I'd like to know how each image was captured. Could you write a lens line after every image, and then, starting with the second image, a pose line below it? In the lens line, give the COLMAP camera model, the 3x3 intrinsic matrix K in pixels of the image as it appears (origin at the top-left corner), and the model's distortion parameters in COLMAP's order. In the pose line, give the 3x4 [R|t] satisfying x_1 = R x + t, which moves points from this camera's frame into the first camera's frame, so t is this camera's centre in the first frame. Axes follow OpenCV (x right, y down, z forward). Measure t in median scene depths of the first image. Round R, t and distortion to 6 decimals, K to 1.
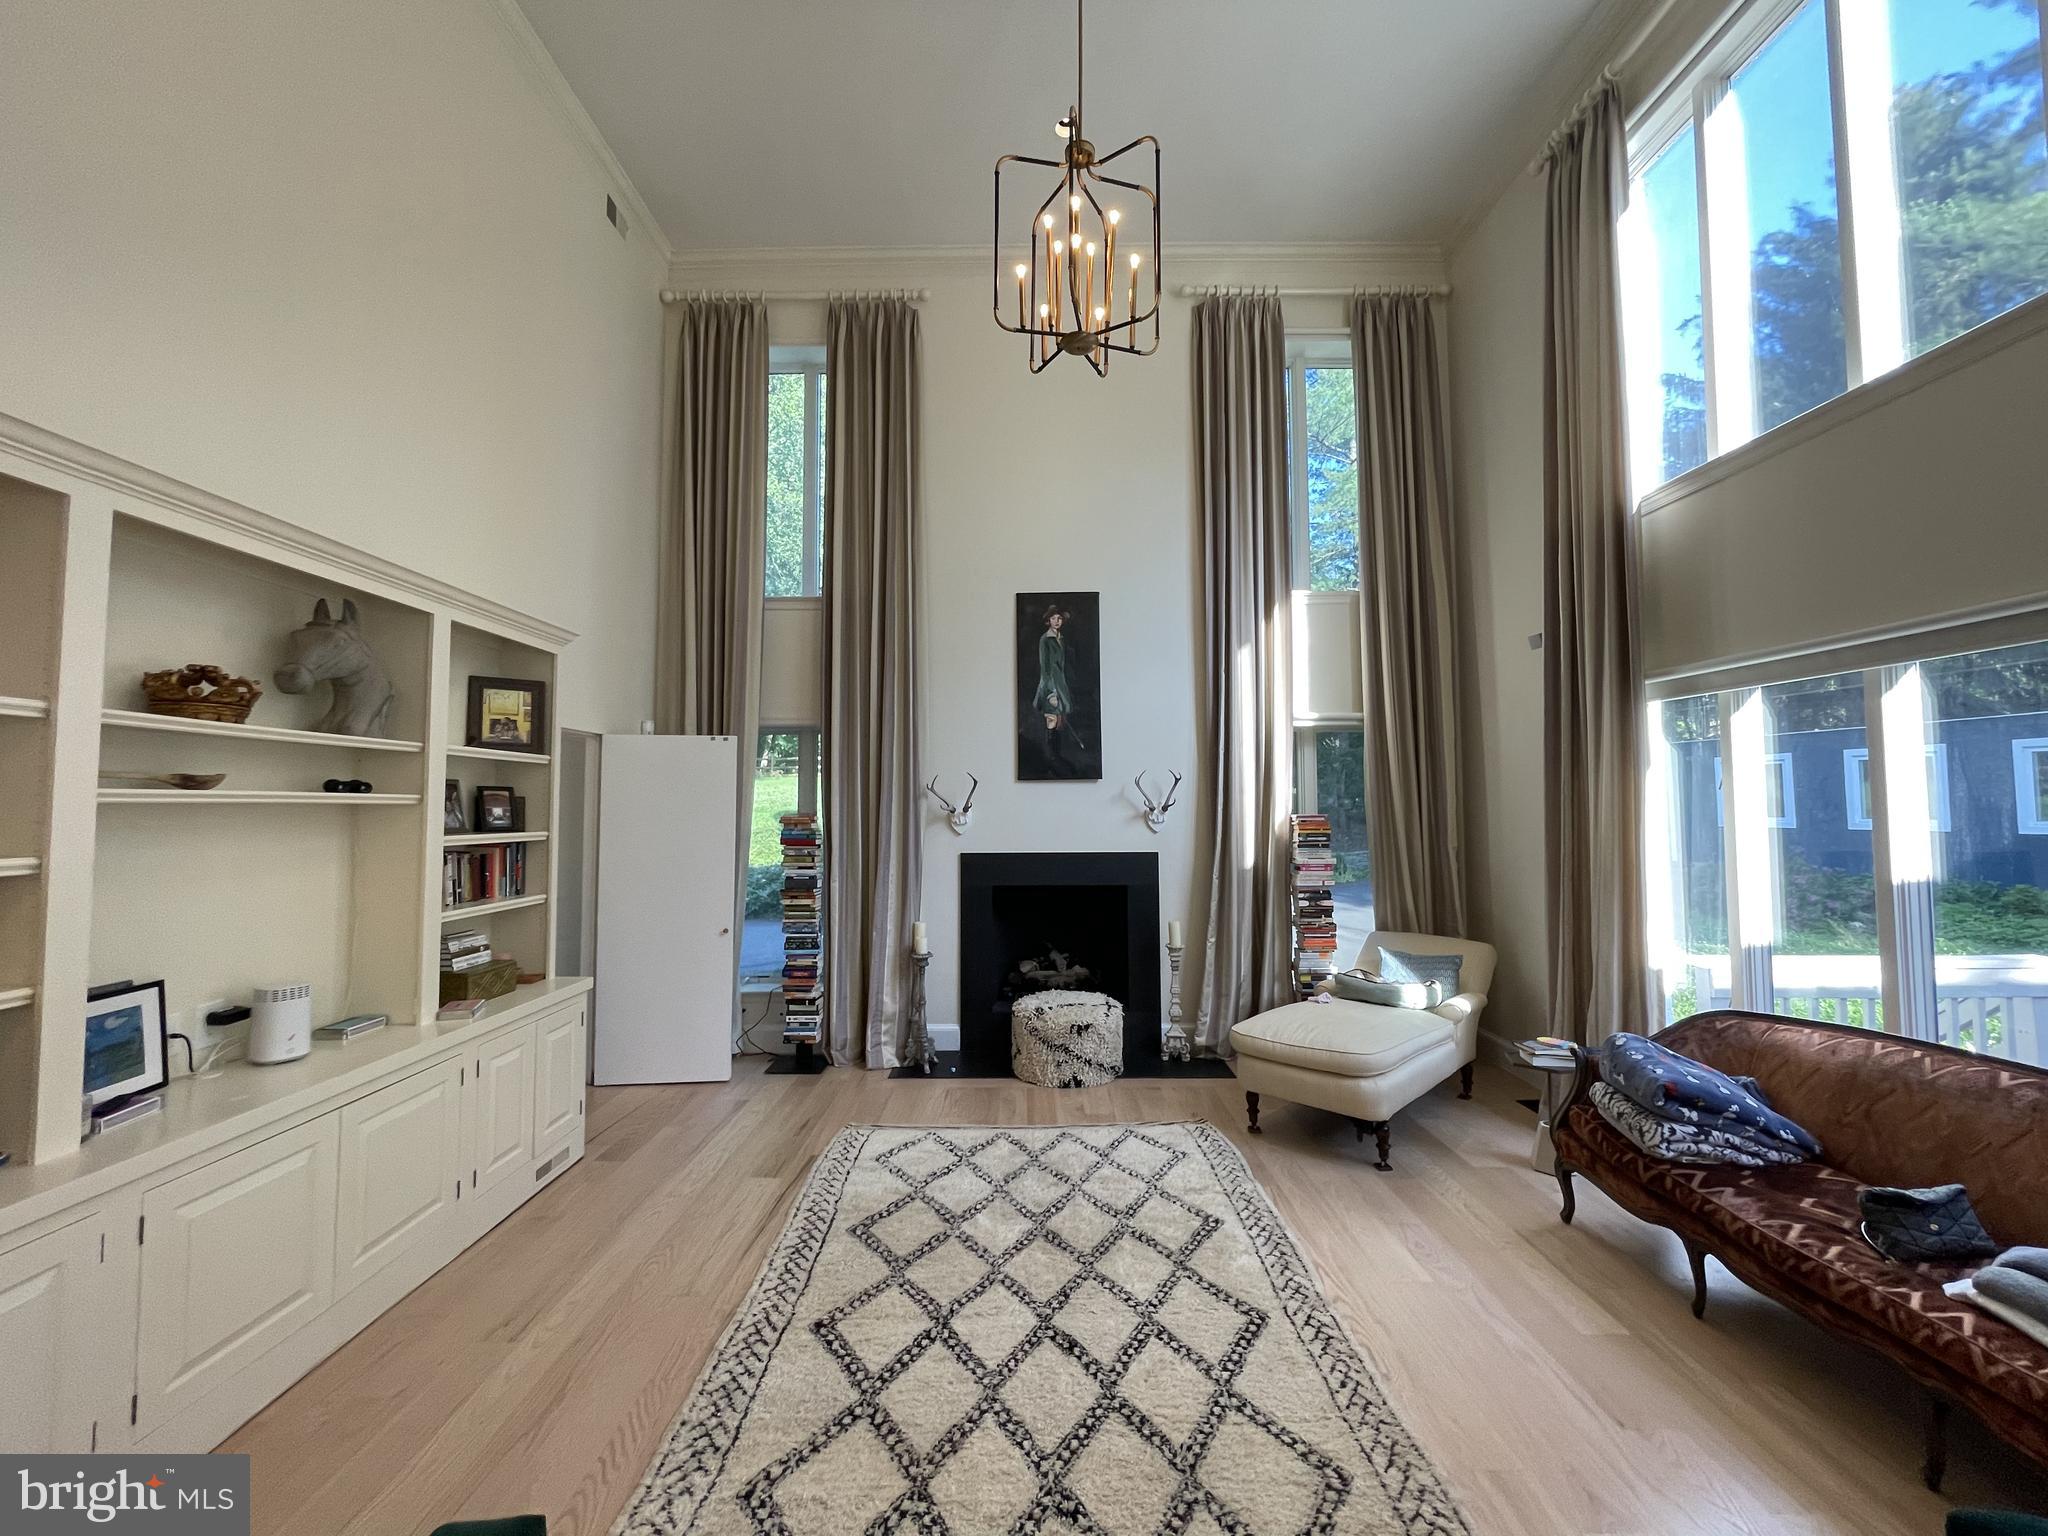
lens RADIAL K [[829.7, 0, 1024.8], [0, 829.7, 767.9], [0, 0, 1]] dist [-0.002696, 0.000412]
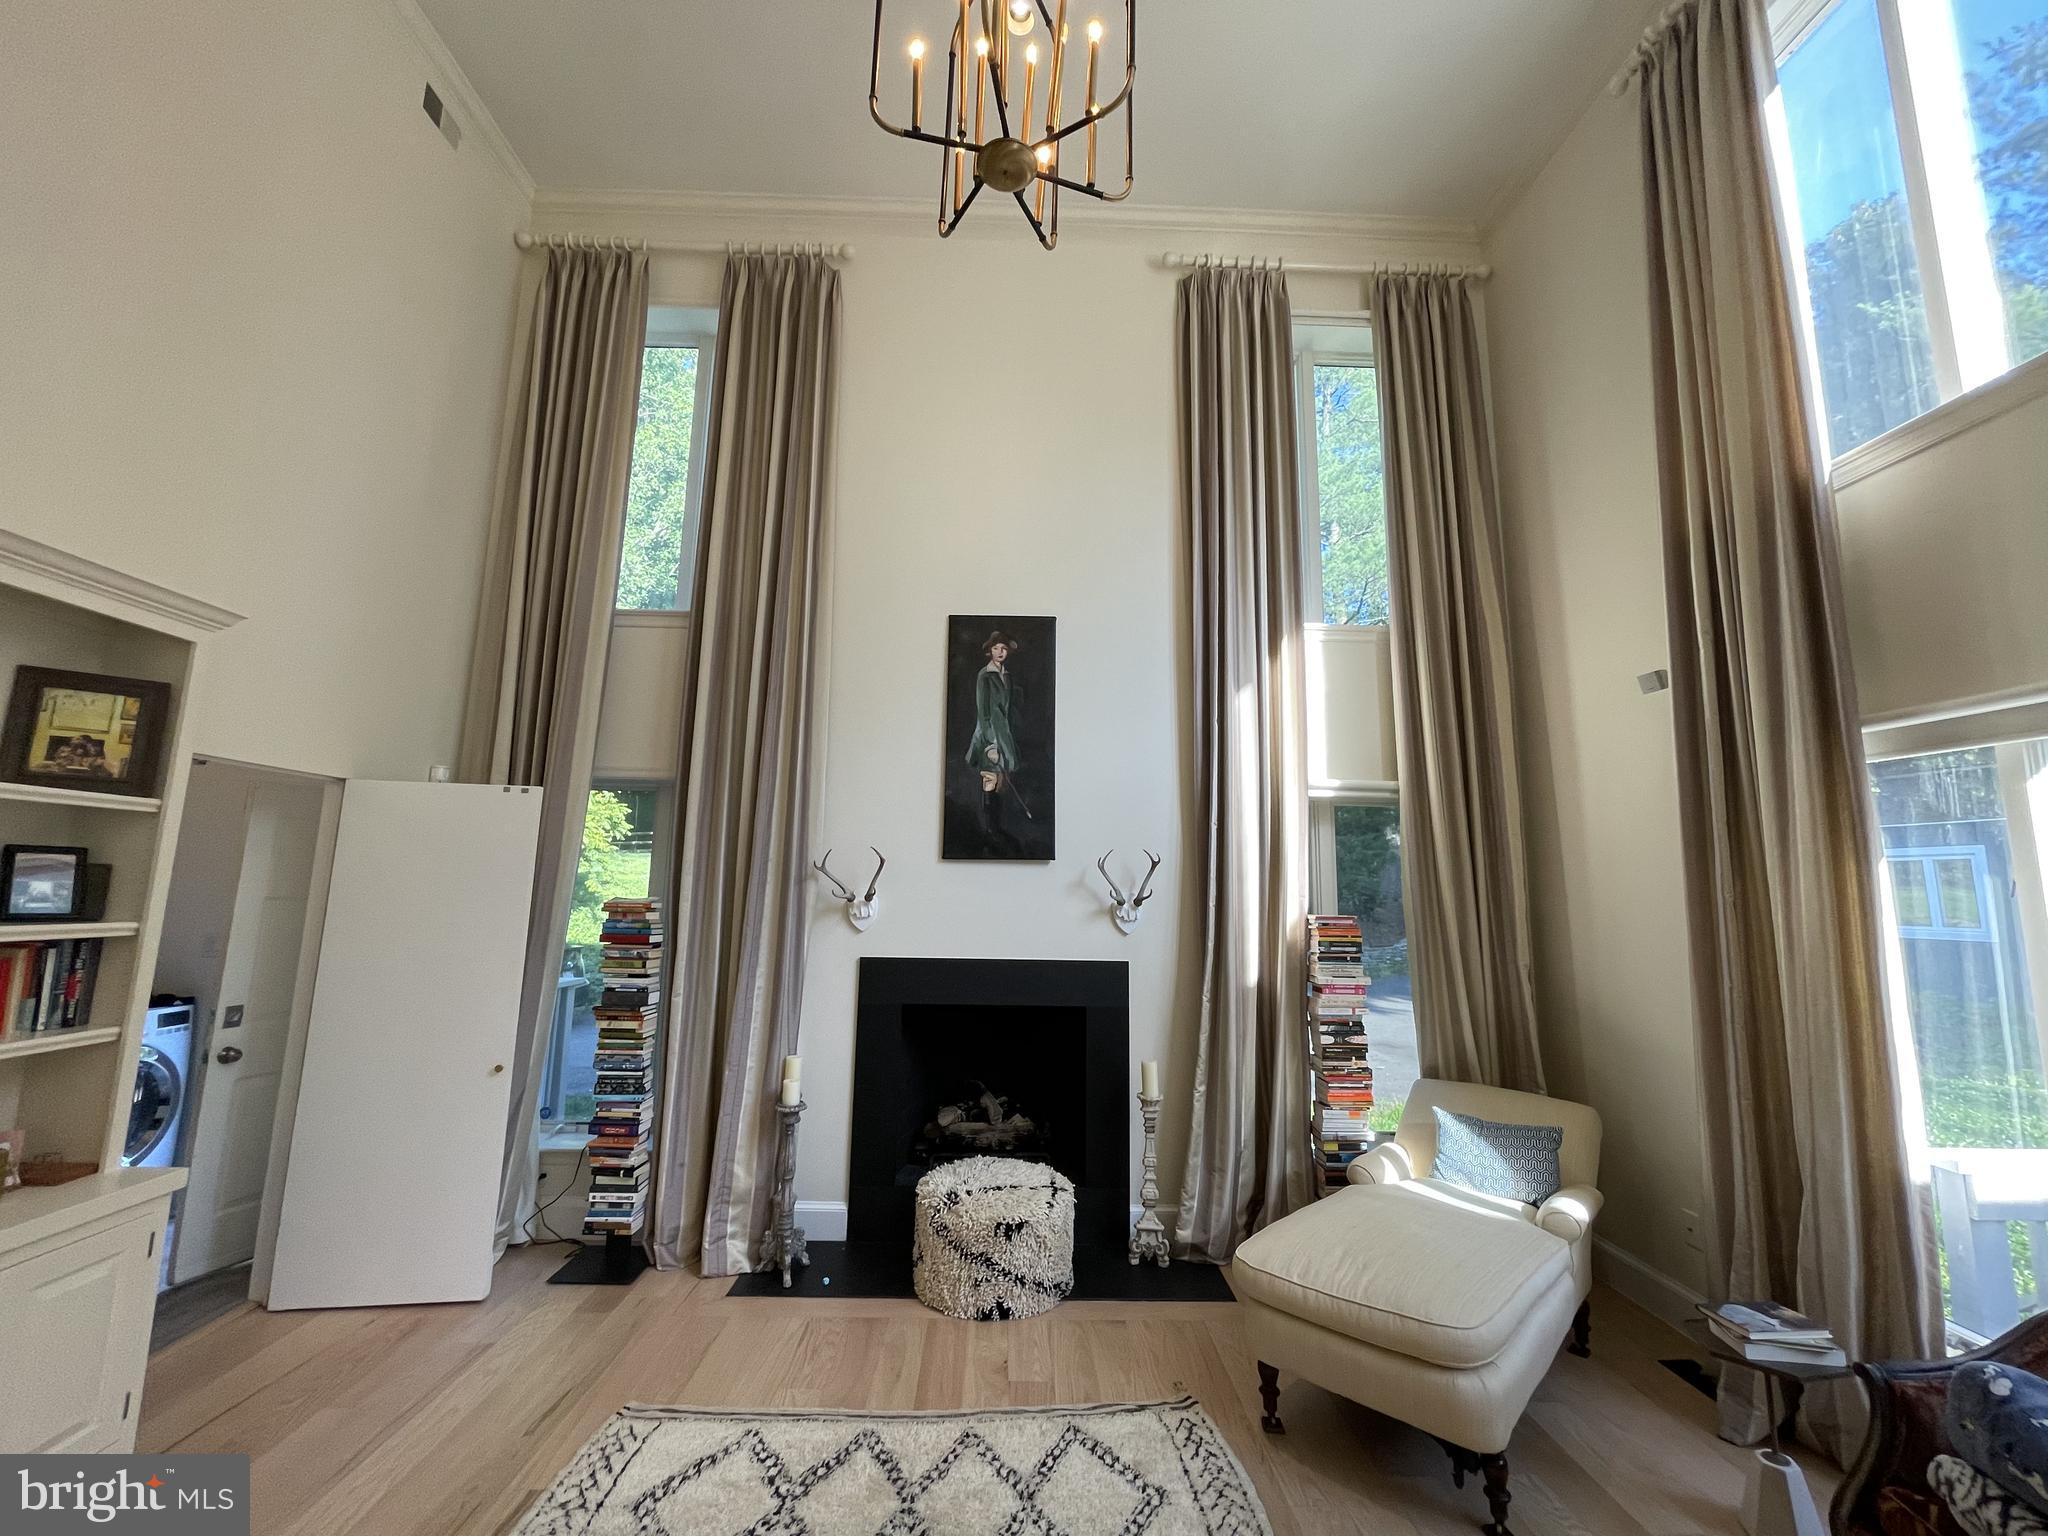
lens RADIAL K [[829.7, 0, 1022.4], [0, 829.7, 766.3], [0, 0, 1]] dist [-0.002696, 0.000412]
pose [[0.999383, 0.026691, 0.022817, 0.047777], [-0.024247, 0.994553, -0.101374, 0.005809], [-0.025398, 0.100758, 0.994587, 0.263891]]
